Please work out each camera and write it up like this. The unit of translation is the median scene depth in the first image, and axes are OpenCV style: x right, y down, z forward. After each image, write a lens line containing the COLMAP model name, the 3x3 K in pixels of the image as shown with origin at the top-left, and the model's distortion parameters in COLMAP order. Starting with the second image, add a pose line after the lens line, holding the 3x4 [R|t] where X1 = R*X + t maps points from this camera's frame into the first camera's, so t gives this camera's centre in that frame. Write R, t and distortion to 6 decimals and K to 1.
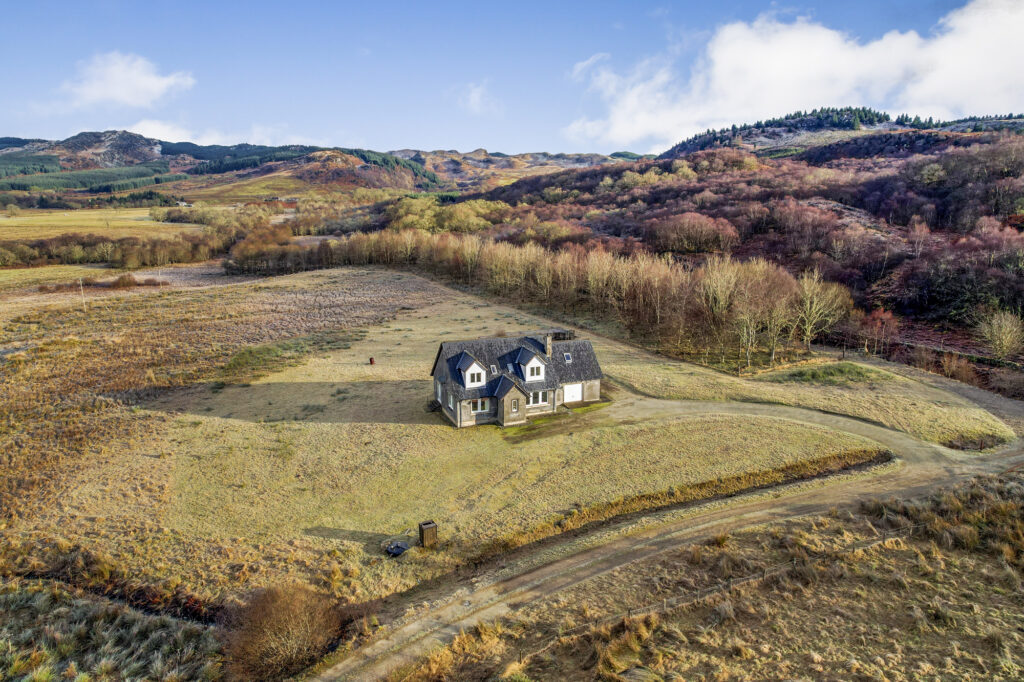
lens RADIAL K [[649.5, 0, 512.0], [0, 649.5, 341.0], [0, 0, 1]] dist [-0.042198, 0.000858]
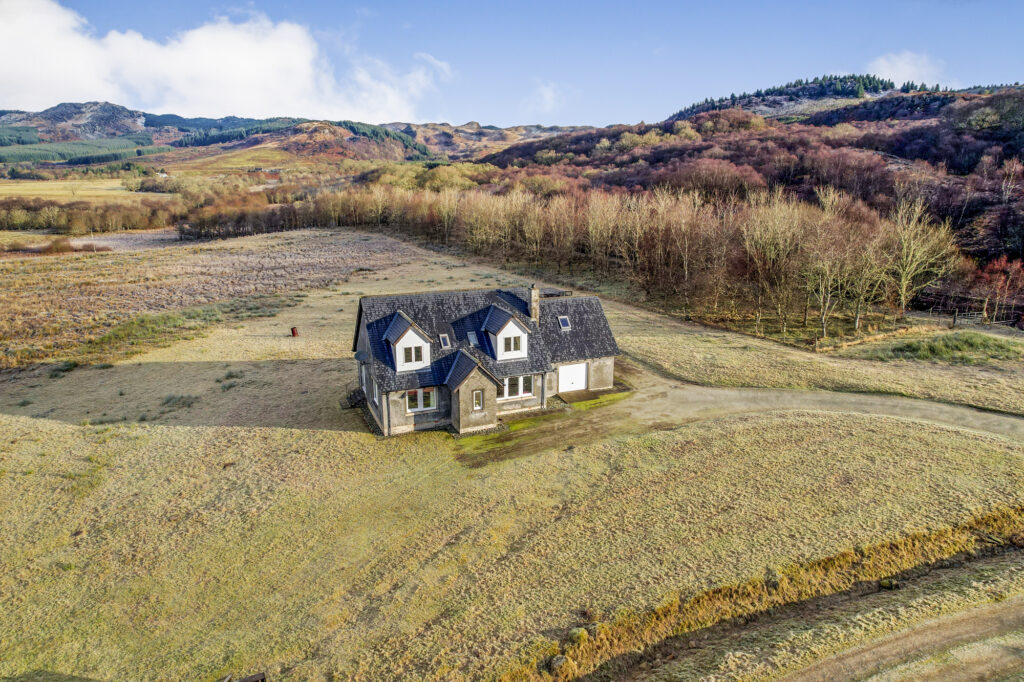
lens RADIAL K [[649.5, 0, 512.0], [0, 649.5, 341.0], [0, 0, 1]] dist [-0.042198, 0.000858]
pose [[0.999951, -0.002037, 0.009711, 0.010642], [0.001686, 0.999350, 0.036023, 0.007762], [-0.009778, -0.036005, 0.999304, 0.137222]]
